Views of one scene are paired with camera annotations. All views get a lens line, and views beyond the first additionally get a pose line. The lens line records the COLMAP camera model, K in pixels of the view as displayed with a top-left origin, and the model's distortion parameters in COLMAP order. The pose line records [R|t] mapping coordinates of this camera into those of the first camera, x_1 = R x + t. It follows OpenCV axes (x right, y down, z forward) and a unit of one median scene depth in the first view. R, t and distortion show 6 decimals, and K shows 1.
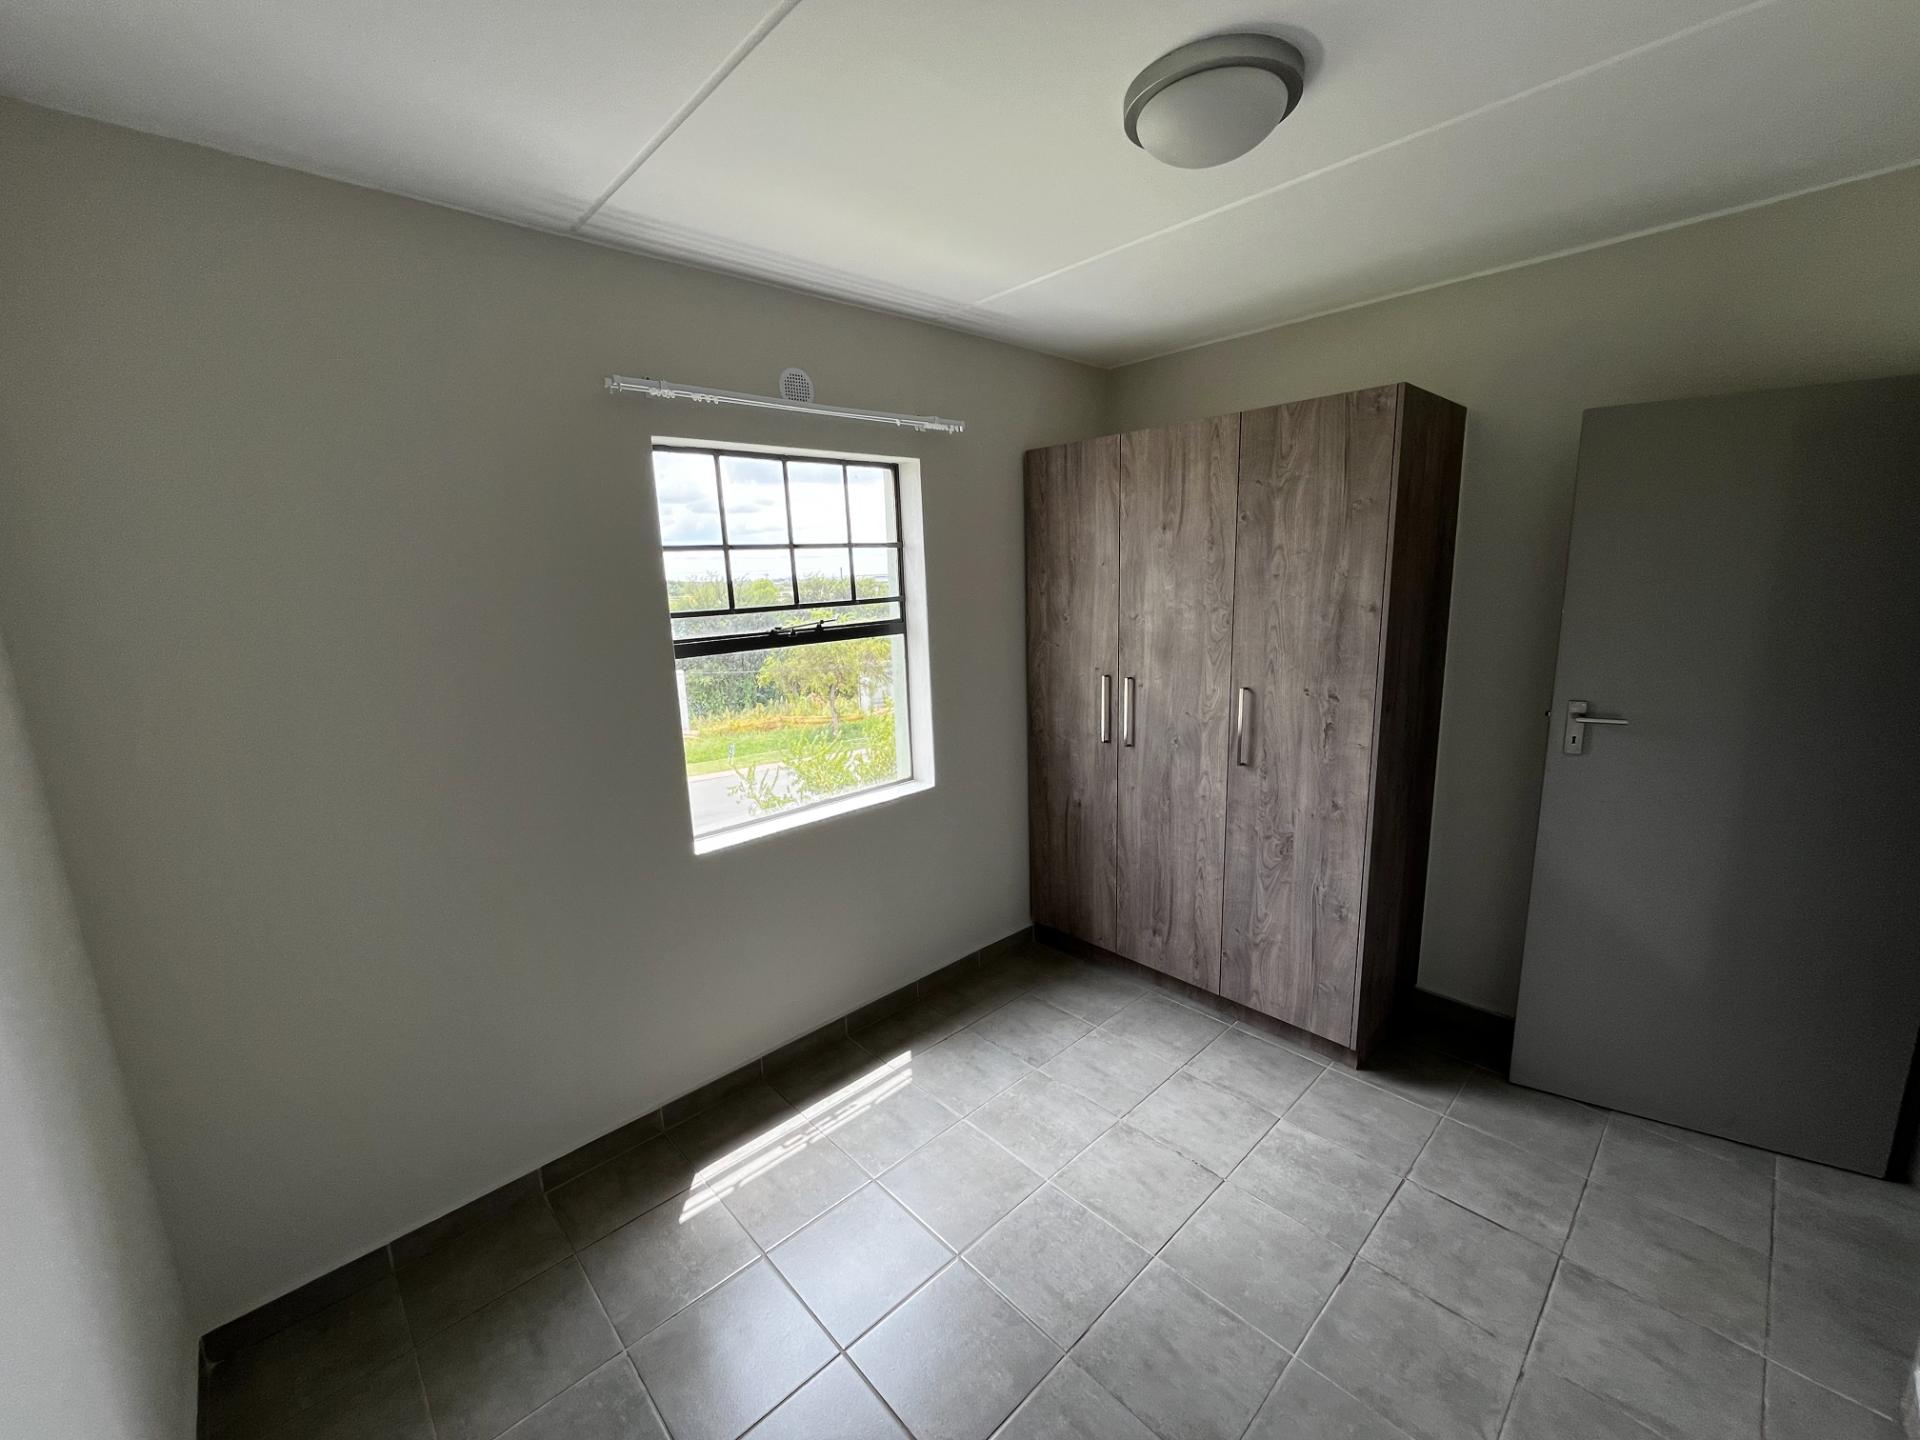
lens RADIAL K [[772.5, 0, 957.1], [0, 772.5, 718.9], [0, 0, 1]] dist [-0.003581, -0.000187]
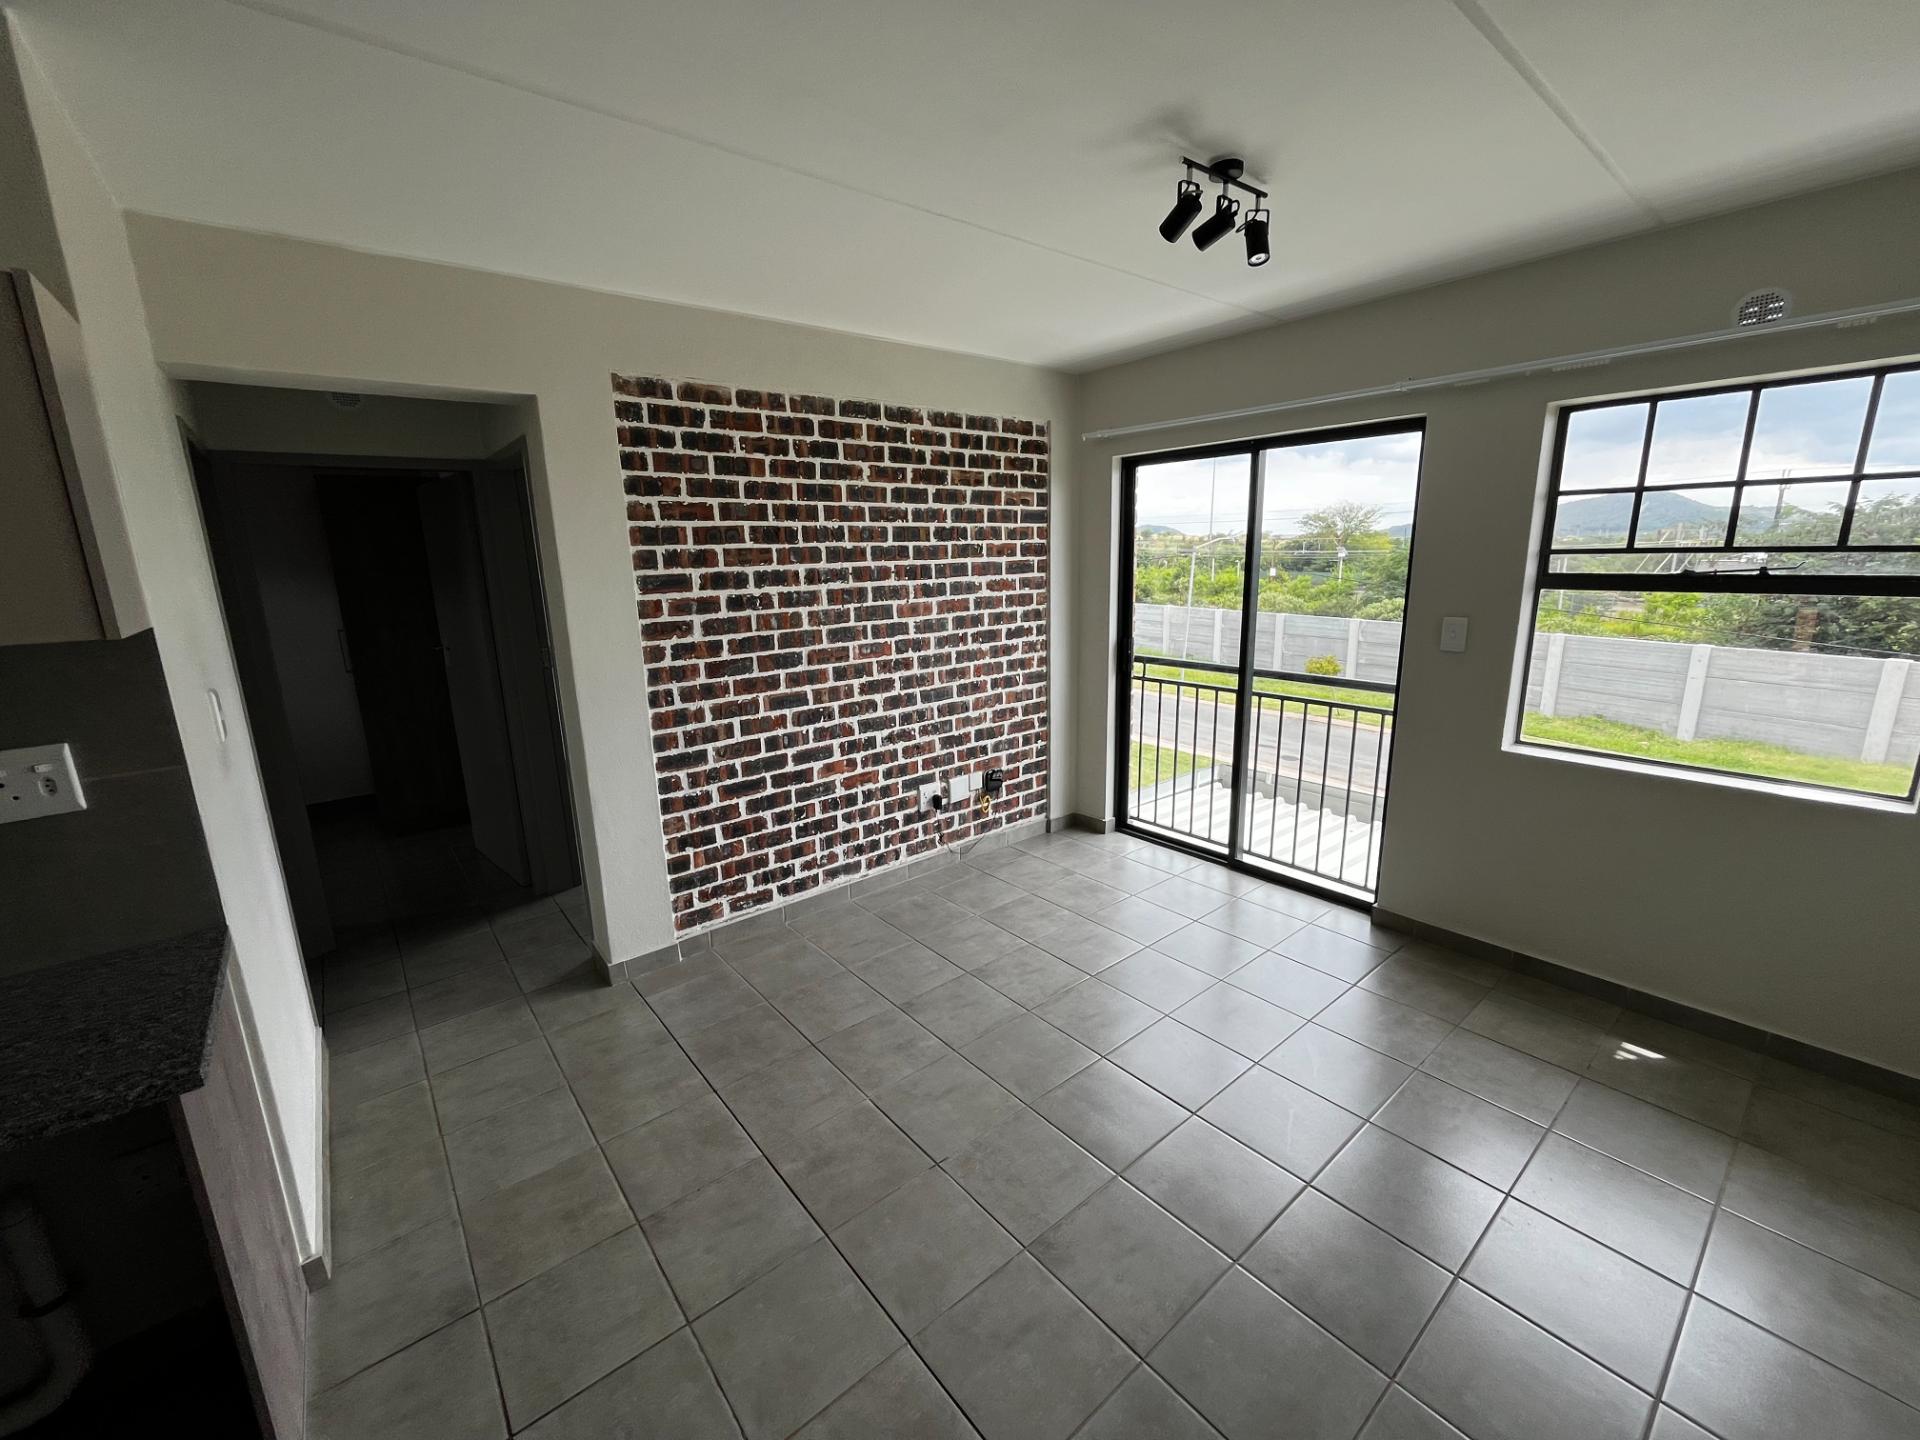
lens RADIAL K [[772.5, 0, 963.1], [0, 772.5, 721.6], [0, 0, 1]] dist [-0.003581, -0.000187]
pose [[-0.054213, 0.256216, -0.965098, 0.872646], [-0.165548, 0.950837, 0.261730, -0.042754], [0.984710, 0.173959, -0.009132, 0.155825]]
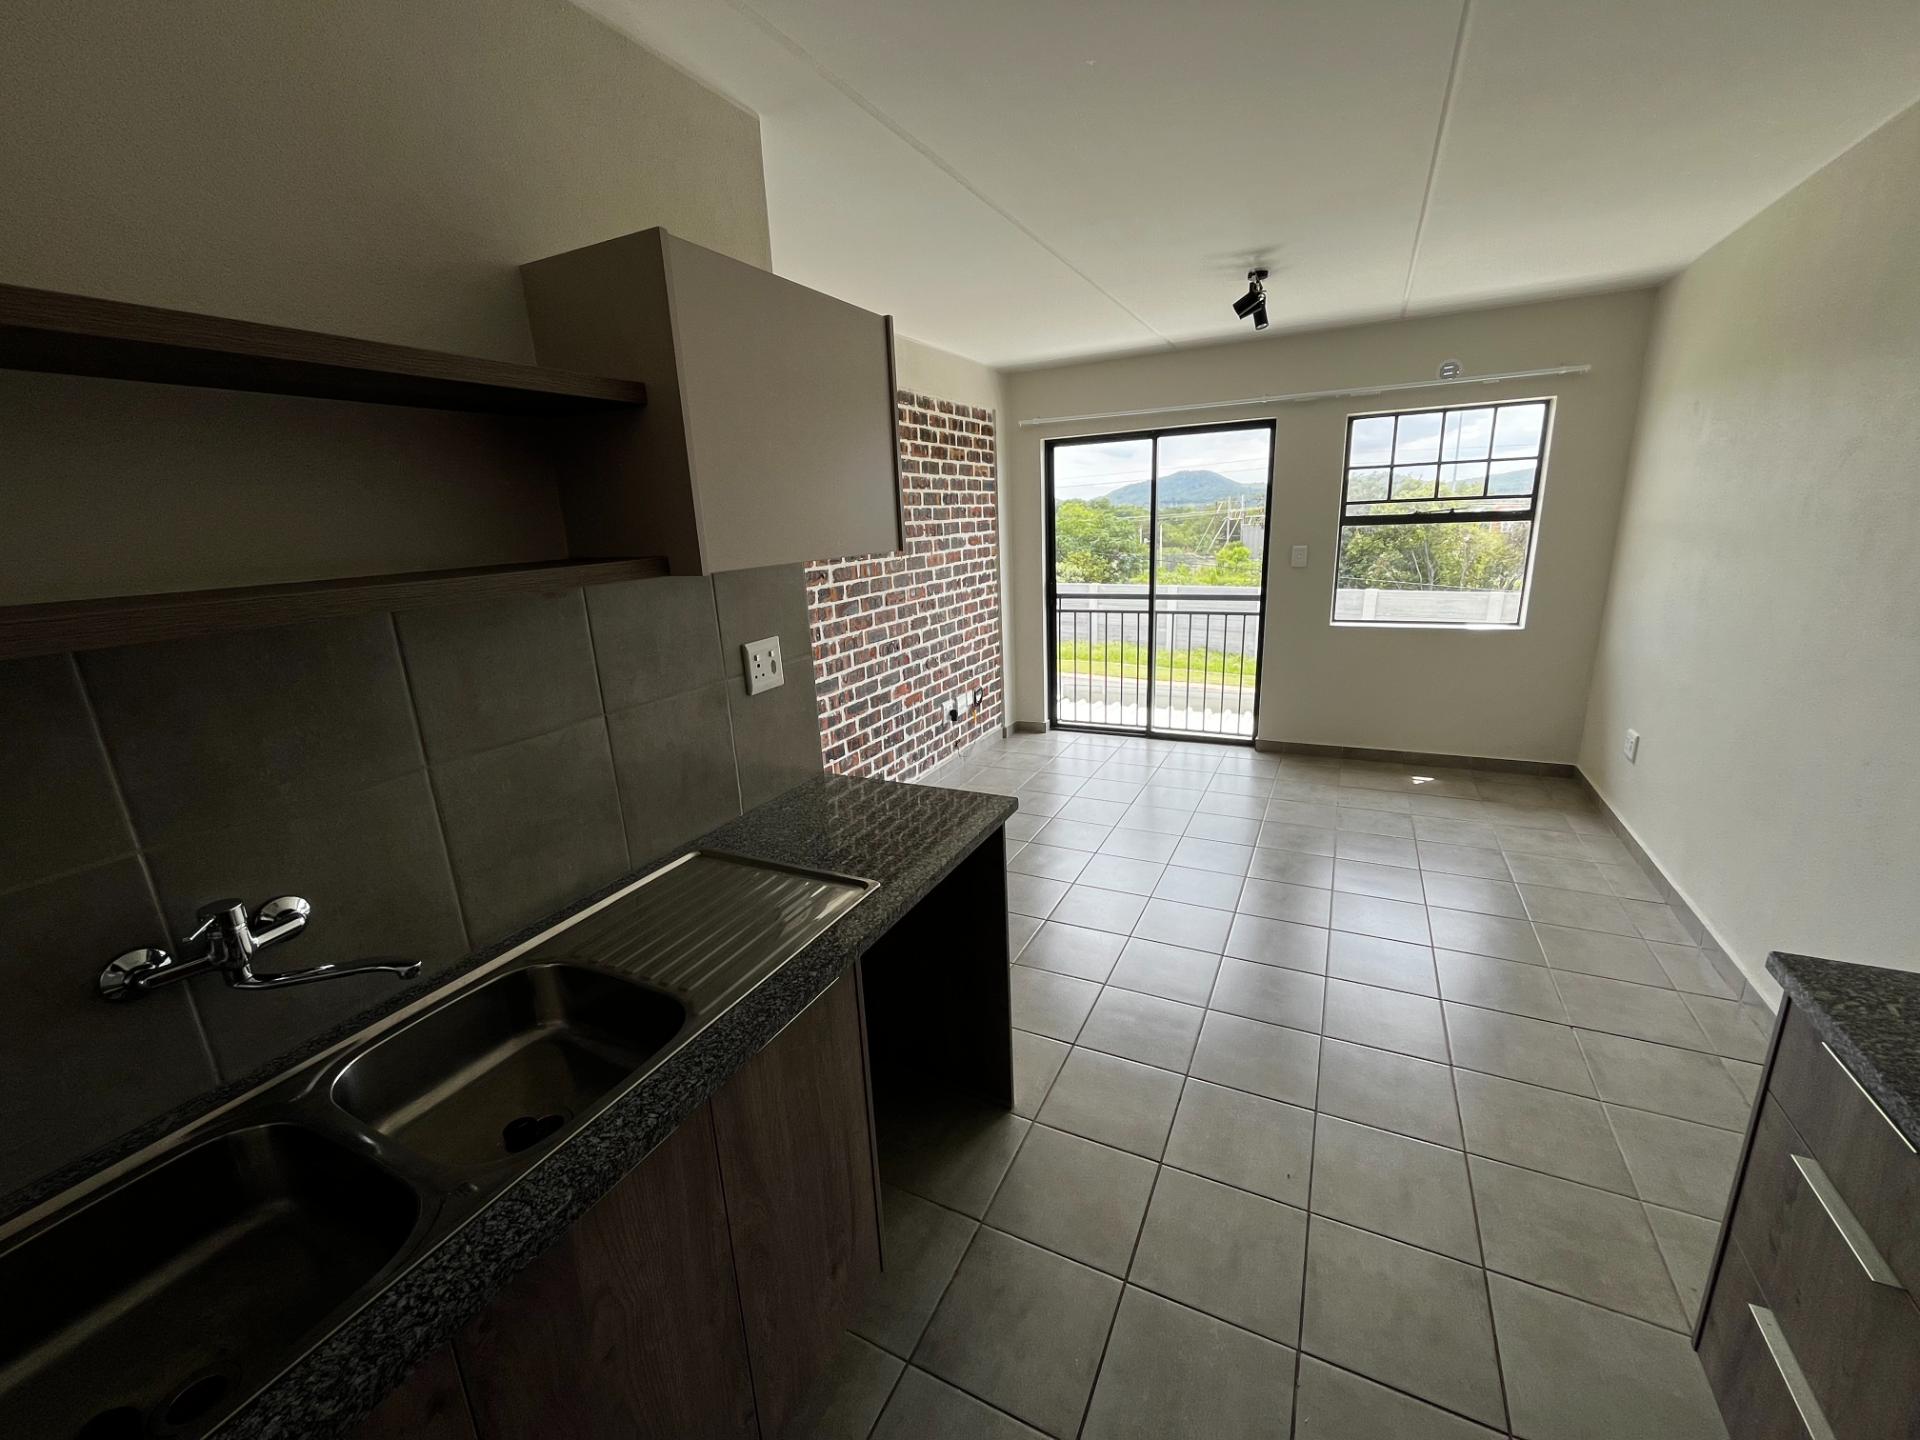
lens RADIAL K [[772.5, 0, 960.6], [0, 772.5, 719.6], [0, 0, 1]] dist [-0.003581, -0.000187]
pose [[0.355624, 0.261228, -0.897380, 1.188322], [-0.148768, 0.963726, 0.221586, 0.112302], [0.922713, 0.054700, 0.381587, -0.652733]]
